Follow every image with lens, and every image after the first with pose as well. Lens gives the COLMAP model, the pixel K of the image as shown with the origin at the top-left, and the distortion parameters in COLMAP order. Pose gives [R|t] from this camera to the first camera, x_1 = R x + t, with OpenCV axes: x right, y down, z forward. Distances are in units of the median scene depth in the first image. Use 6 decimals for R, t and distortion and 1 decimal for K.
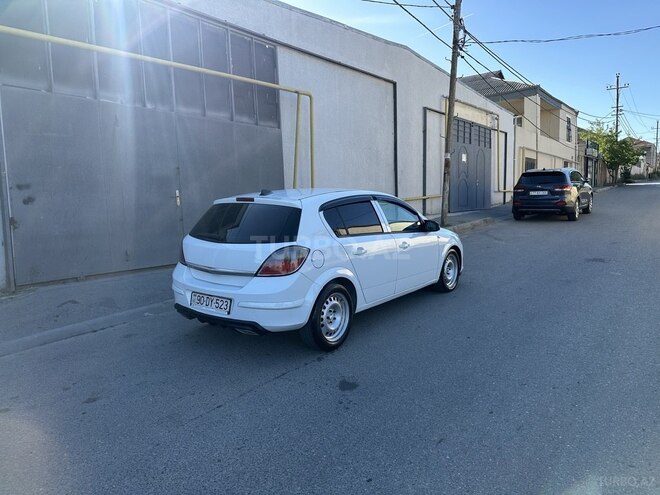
lens RADIAL K [[462.1, 0, 326.9], [0, 462.1, 249.2], [0, 0, 1]] dist [0.030455, -0.038980]
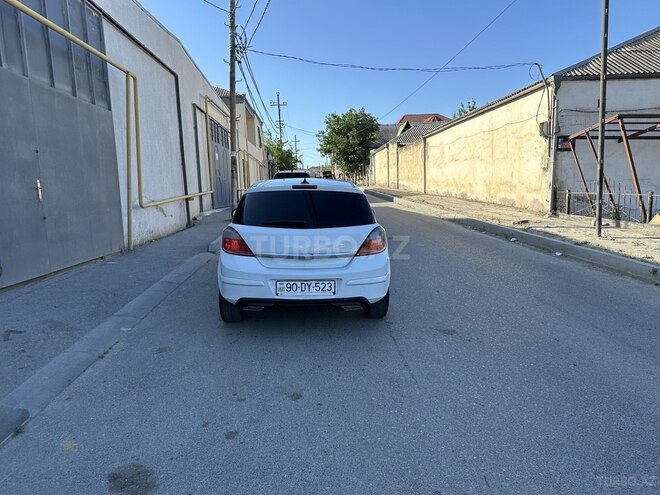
lens RADIAL K [[463.7, 0, 327.2], [0, 463.7, 250.3], [0, 0, 1]] dist [0.021779, -0.036089]
pose [[0.761818, -0.079352, 0.642912, -0.461959], [0.079259, 0.996430, 0.029068, 0.004701], [-0.642924, 0.028812, 0.765388, 0.106331]]
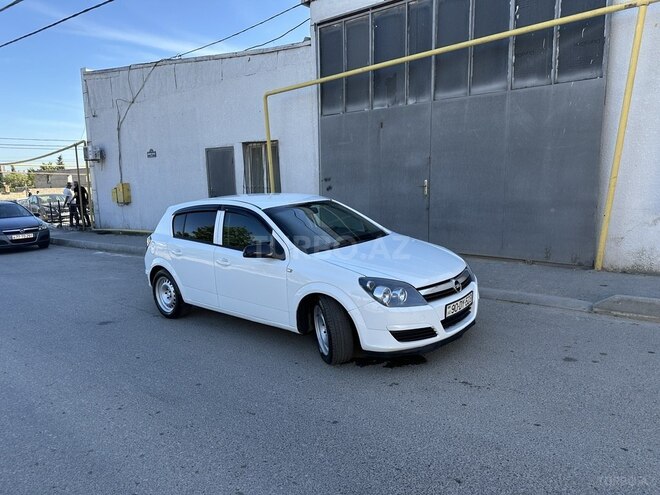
lens RADIAL K [[463.7, 0, 330.5], [0, 463.7, 251.1], [0, 0, 1]] dist [0.021779, -0.036089]
pose [[-0.055782, 0.184728, -0.981205, 0.718701], [-0.078150, 0.978913, 0.188739, -0.149643], [0.995380, 0.087209, -0.040169, 0.843637]]
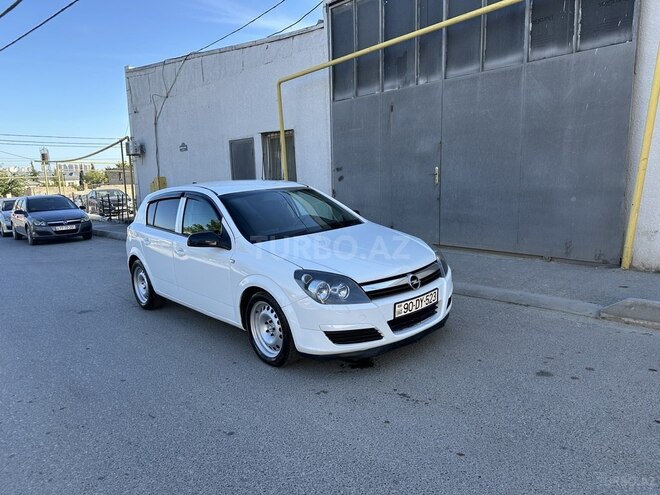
lens RADIAL K [[463.7, 0, 326.6], [0, 463.7, 251.6], [0, 0, 1]] dist [0.021779, -0.036089]
pose [[-0.192407, 0.192017, -0.962346, 0.648737], [-0.064544, 0.976069, 0.207660, -0.140368], [0.979190, 0.102069, -0.175409, 0.961898]]
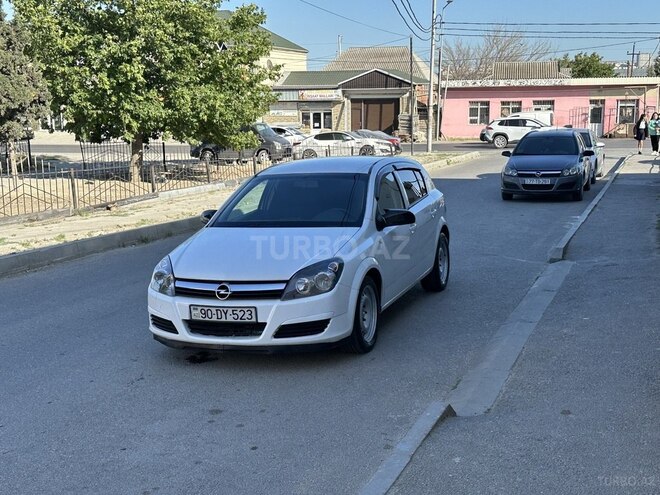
lens RADIAL K [[855.5, 0, 332.5], [0, 855.5, 244.5], [0, 0, 1]] dist [0.130054, 0.000000]
pose [[-0.952350, 0.091987, -0.290807, 0.333729], [0.009263, 0.961721, 0.273874, -0.288591], [0.304868, 0.258130, -0.916747, 1.739124]]
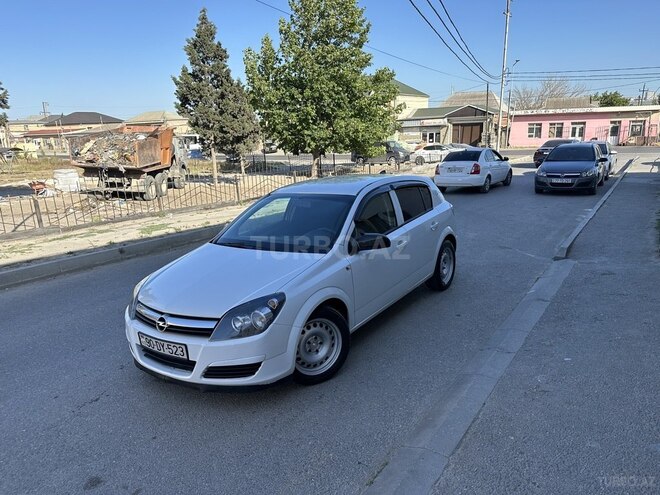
lens RADIAL K [[463.7, 0, 327.6], [0, 463.7, 251.4], [0, 0, 1]] dist [0.021779, -0.036089]
pose [[-0.995859, 0.082300, -0.038632, 0.055267], [0.063323, 0.932790, 0.354815, -0.231629], [0.065236, 0.350899, -0.934138, 1.364850]]
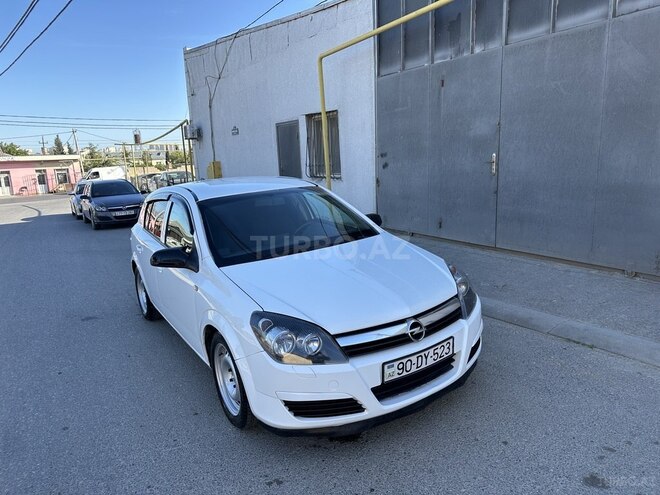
lens RADIAL K [[463.7, 0, 330.4], [0, 463.7, 252.9], [0, 0, 1]] dist [0.021779, -0.036089]
pose [[-0.341832, 0.235890, -0.909674, 0.510078], [-0.042867, 0.963063, 0.265843, -0.161907], [0.938783, 0.129869, -0.319093, 1.010643]]
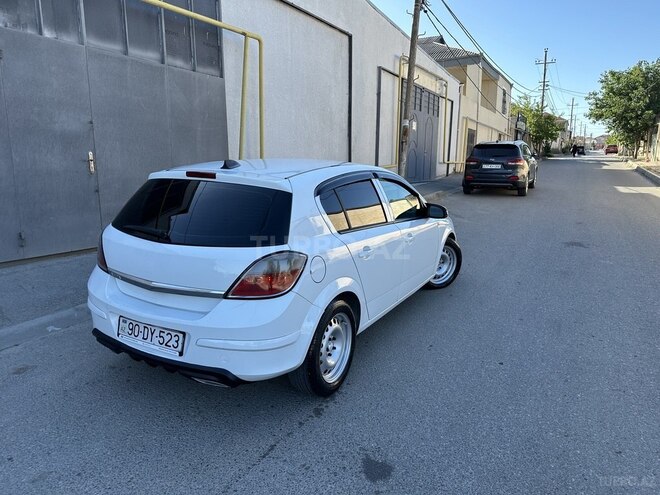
lens RADIAL K [[462.1, 0, 328.2], [0, 462.1, 253.6], [0, 0, 1]] dist [0.030455, -0.038980]
pose [[0.987455, 0.001303, 0.157894, -0.058699], [-0.014591, 0.996440, 0.083029, -0.030235], [-0.157224, -0.084291, 0.983959, 0.176909]]
